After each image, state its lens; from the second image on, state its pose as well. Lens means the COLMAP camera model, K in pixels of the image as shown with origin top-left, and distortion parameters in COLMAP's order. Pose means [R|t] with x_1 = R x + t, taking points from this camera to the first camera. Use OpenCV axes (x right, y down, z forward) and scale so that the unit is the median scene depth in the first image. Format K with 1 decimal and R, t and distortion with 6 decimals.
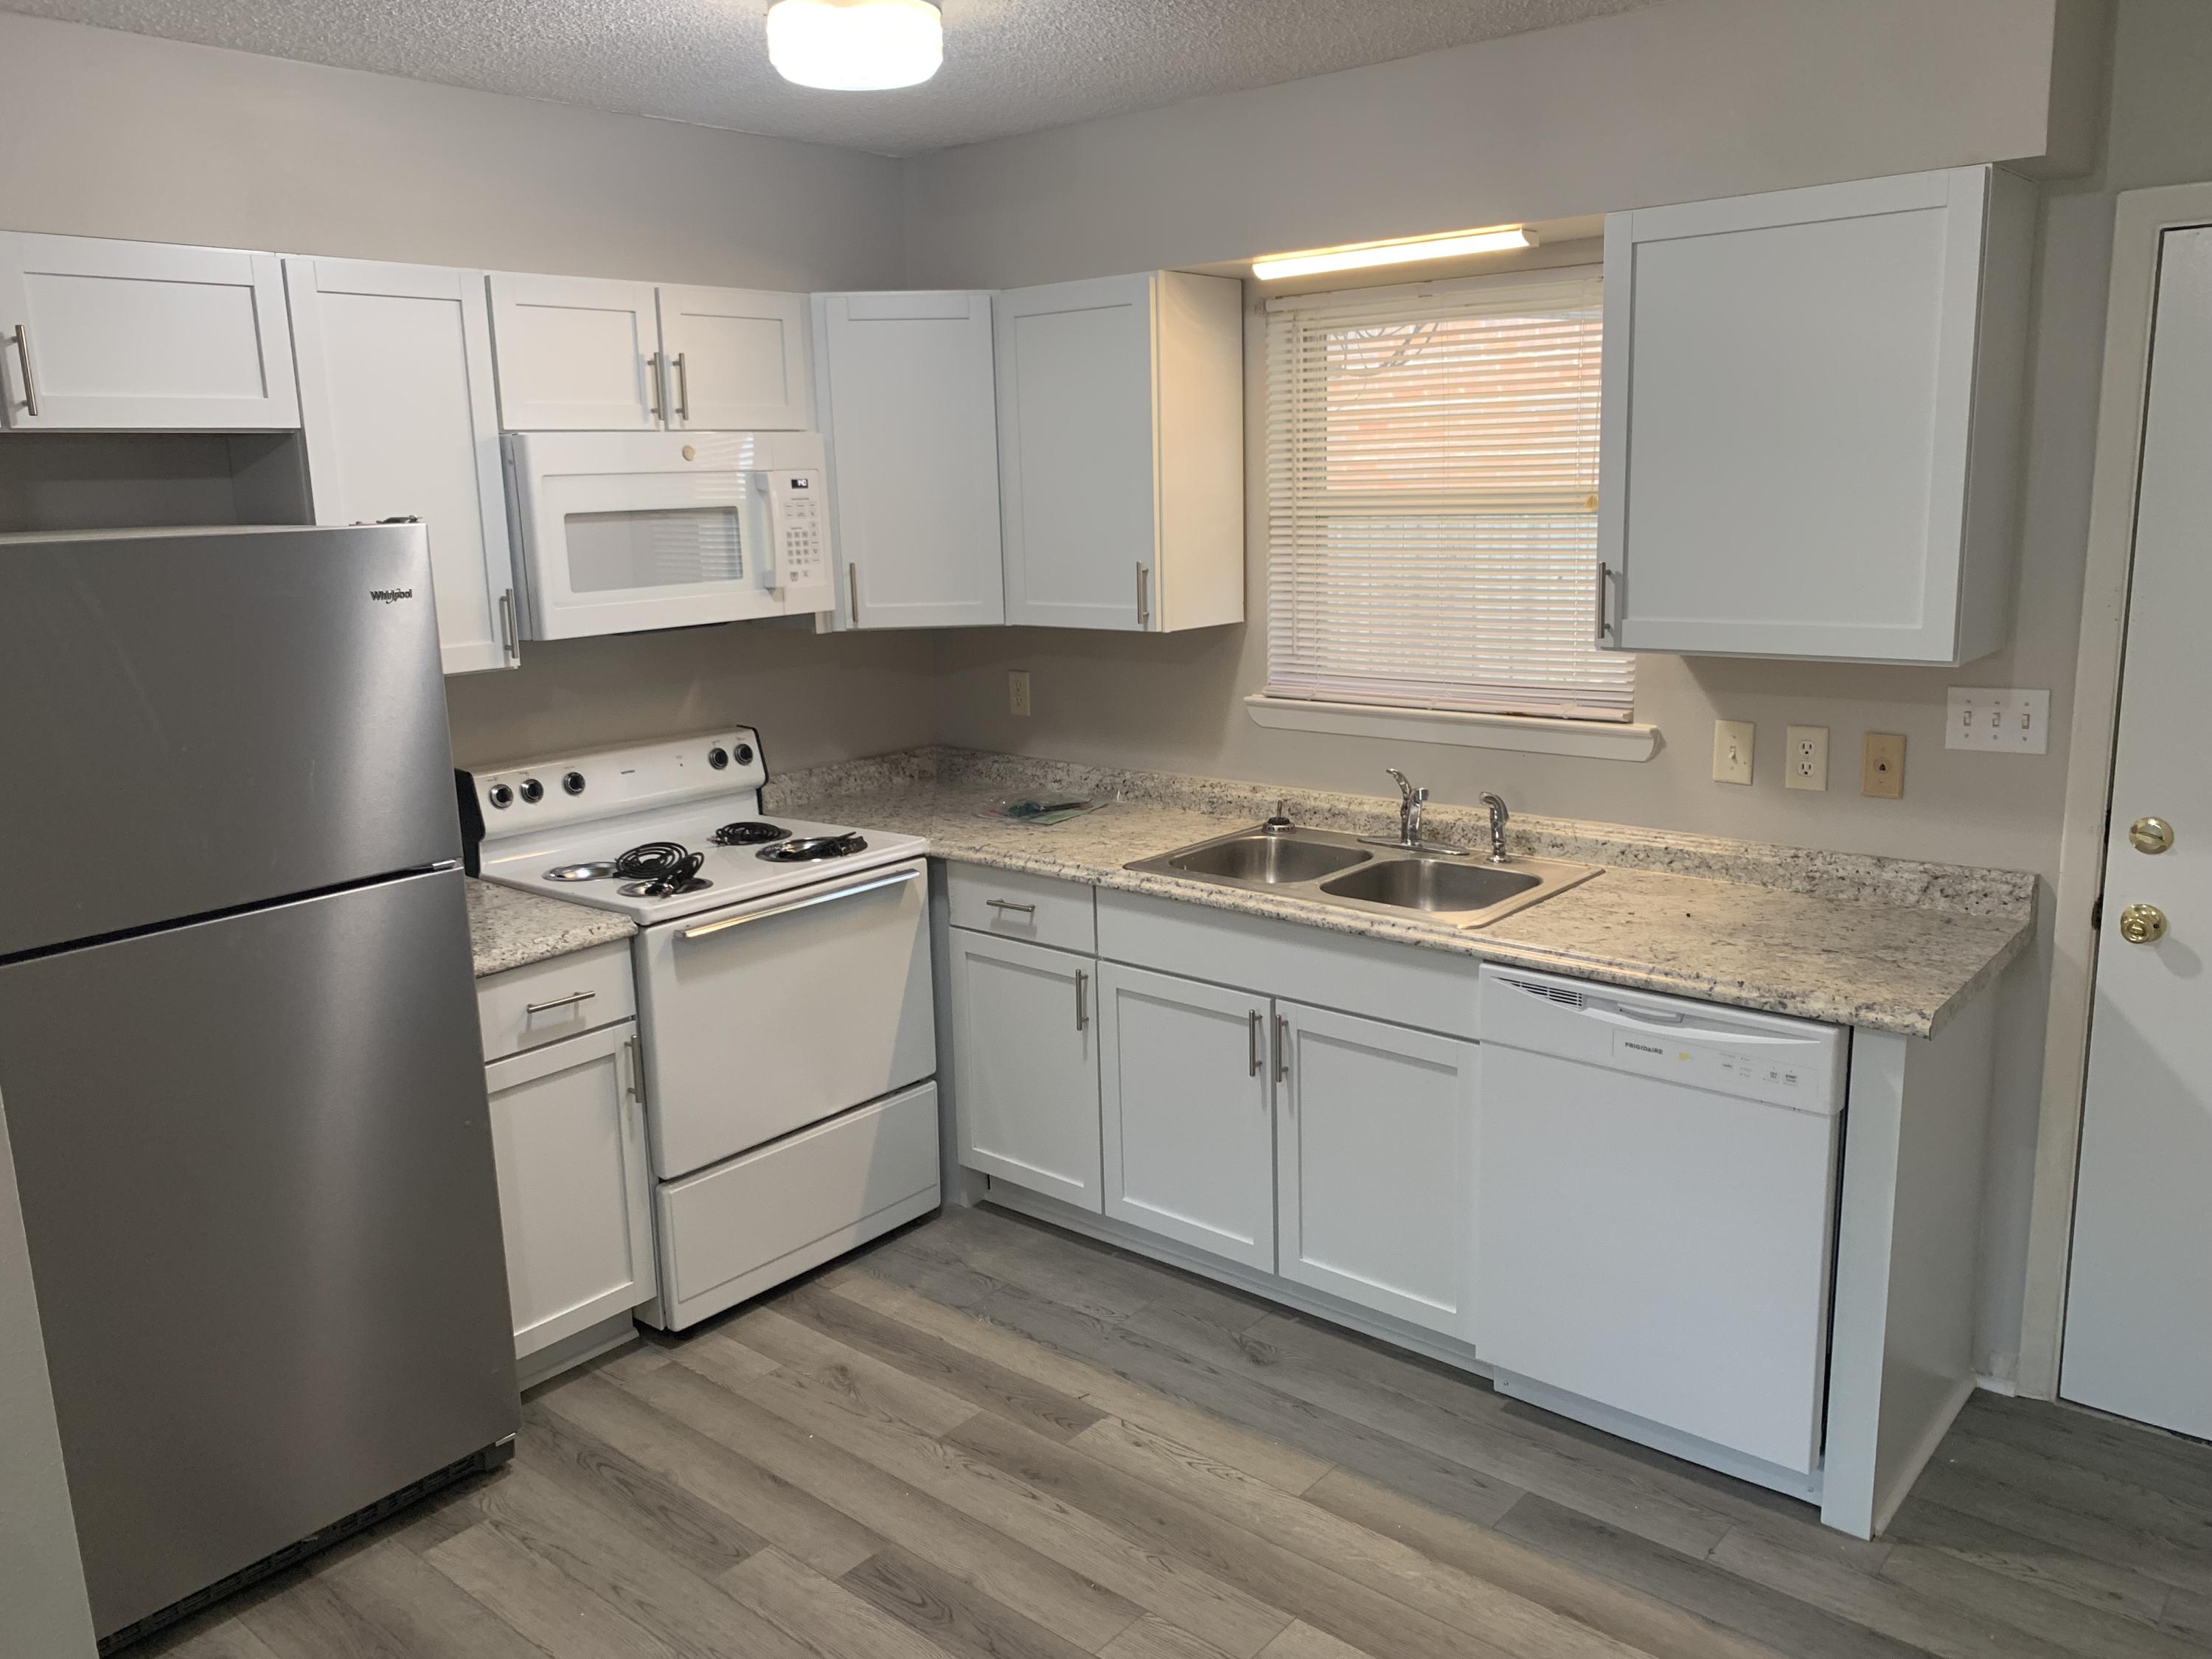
lens RADIAL K [[1679.4, 0, 1111.3], [0, 1679.4, 829.0], [0, 0, 1]] dist [0.041871, -0.001866]
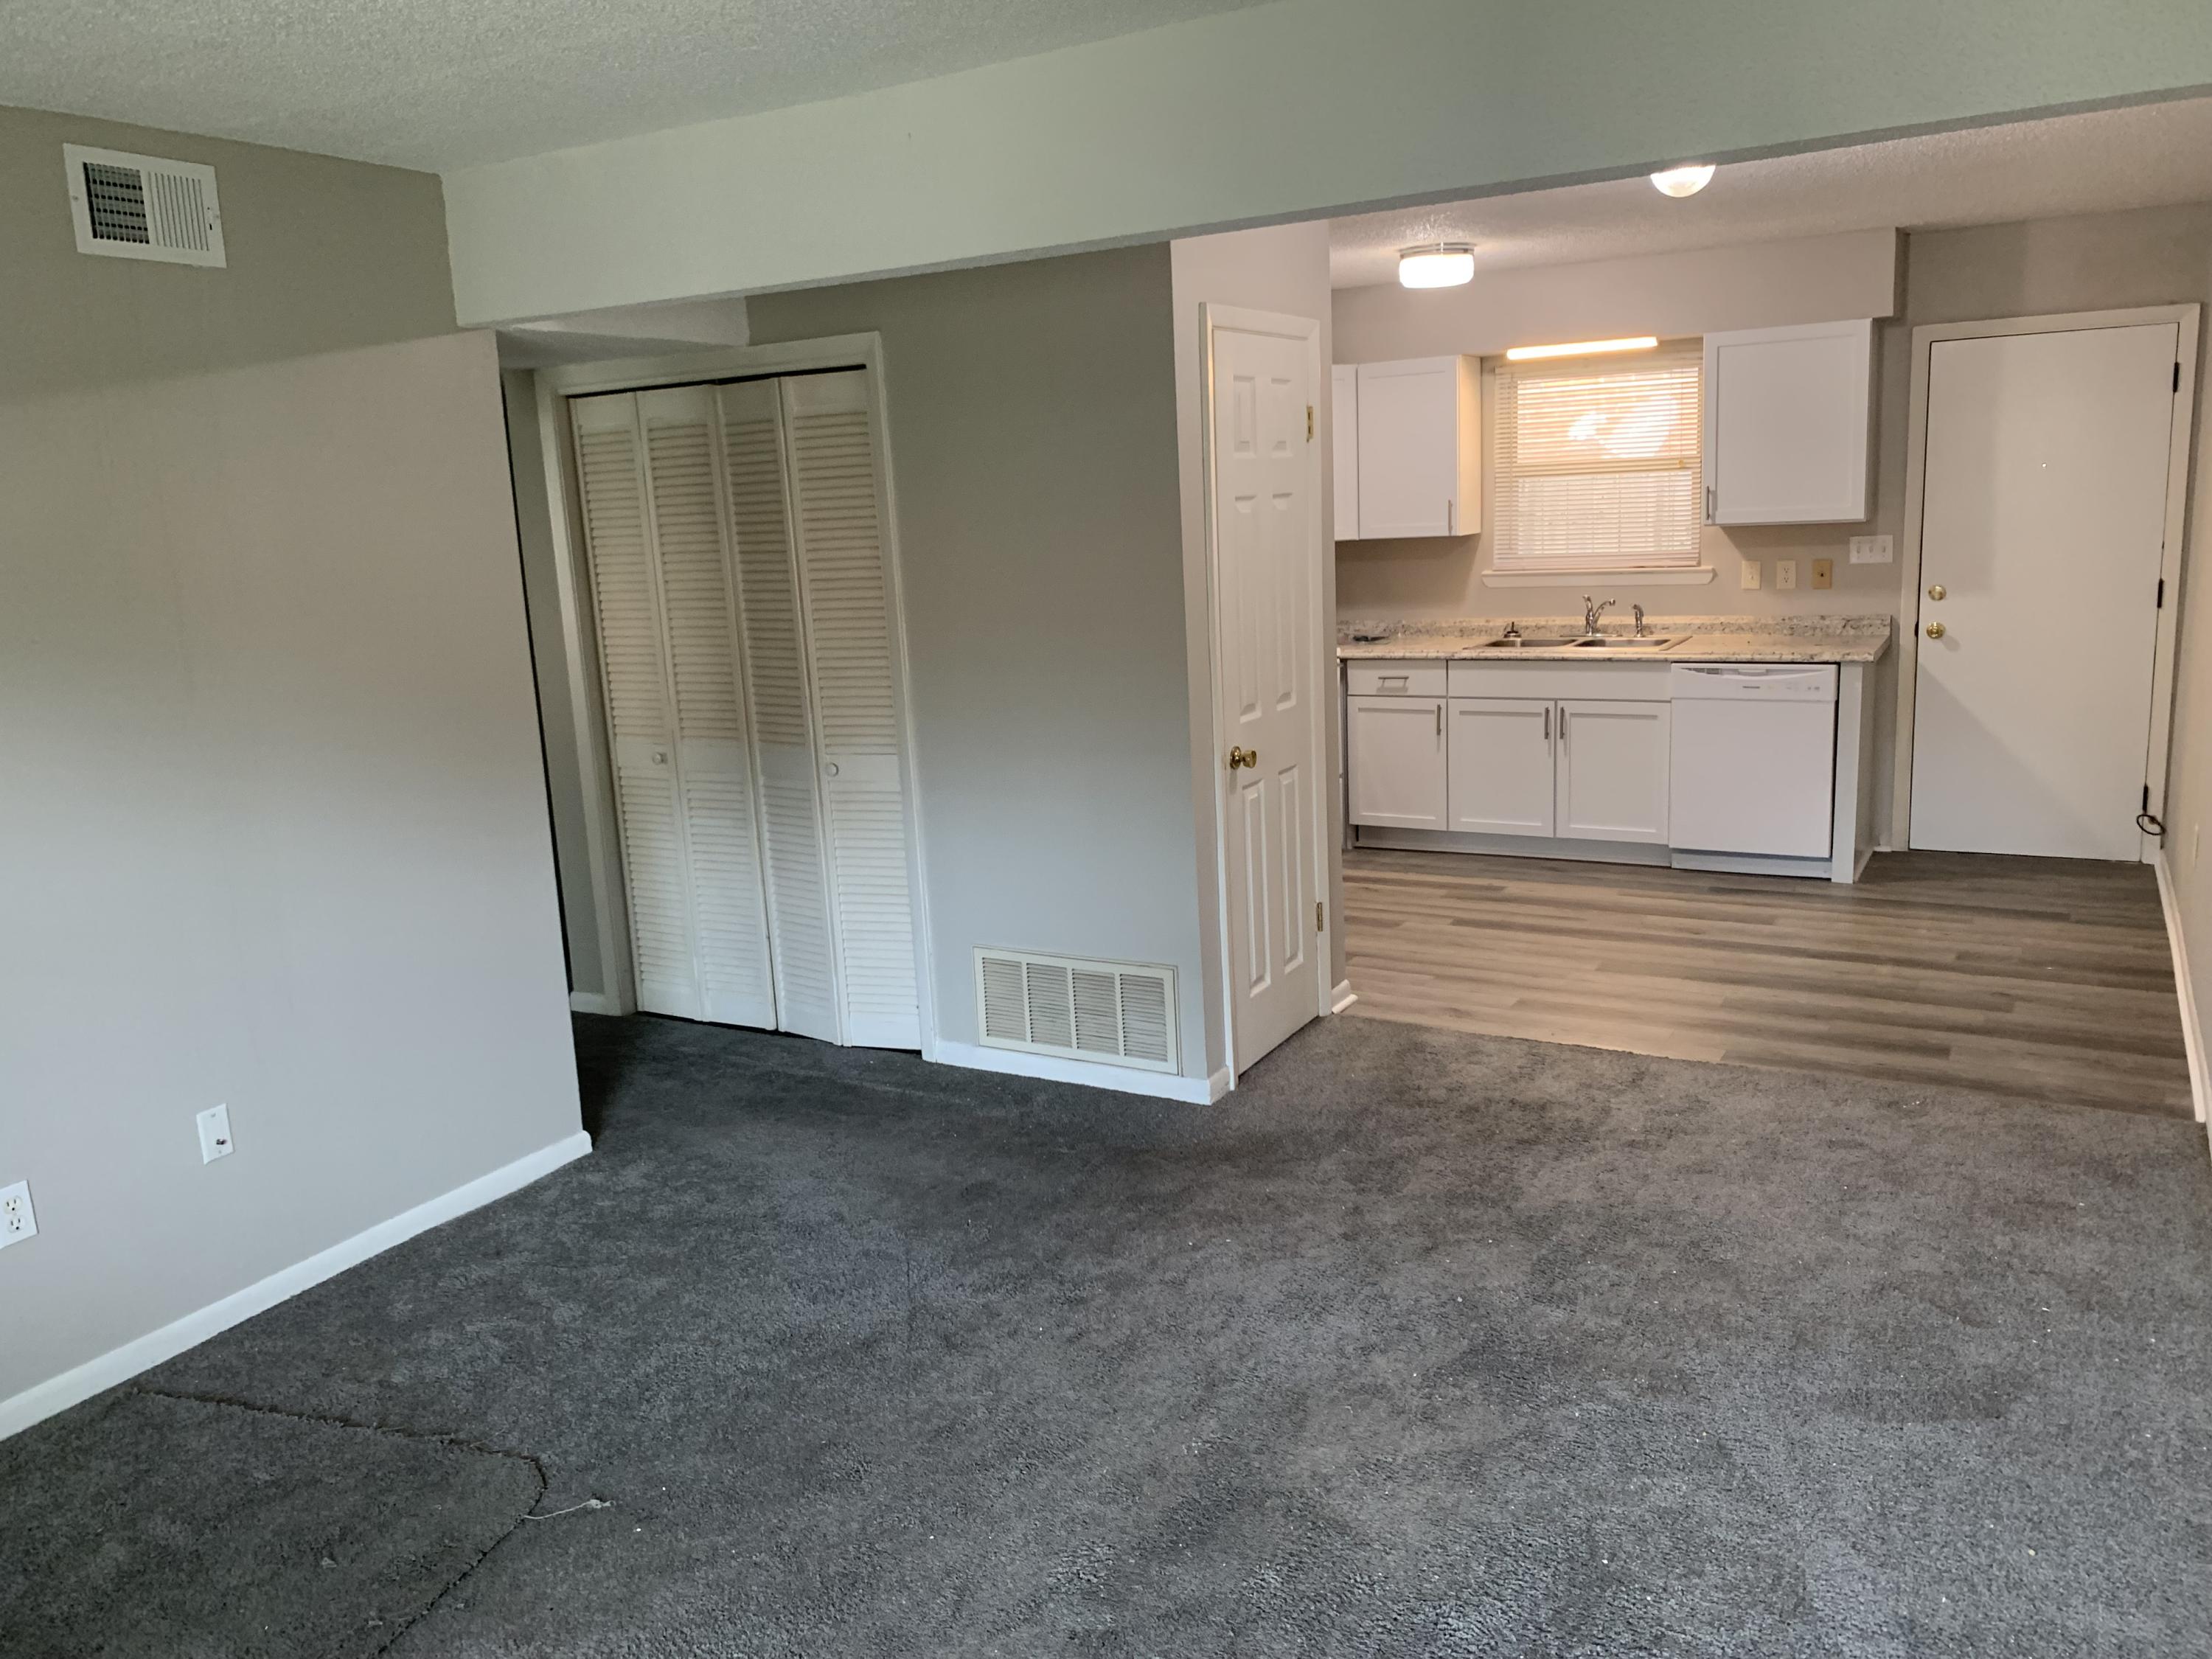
lens RADIAL K [[1679.4, 0, 1100.5], [0, 1679.4, 824.2], [0, 0, 1]] dist [0.041871, -0.001866]
pose [[0.985540, -0.058360, 0.159074, -0.820158], [0.060230, 0.998160, -0.006956, 0.238887], [-0.158375, 0.016436, 0.987242, -1.005071]]
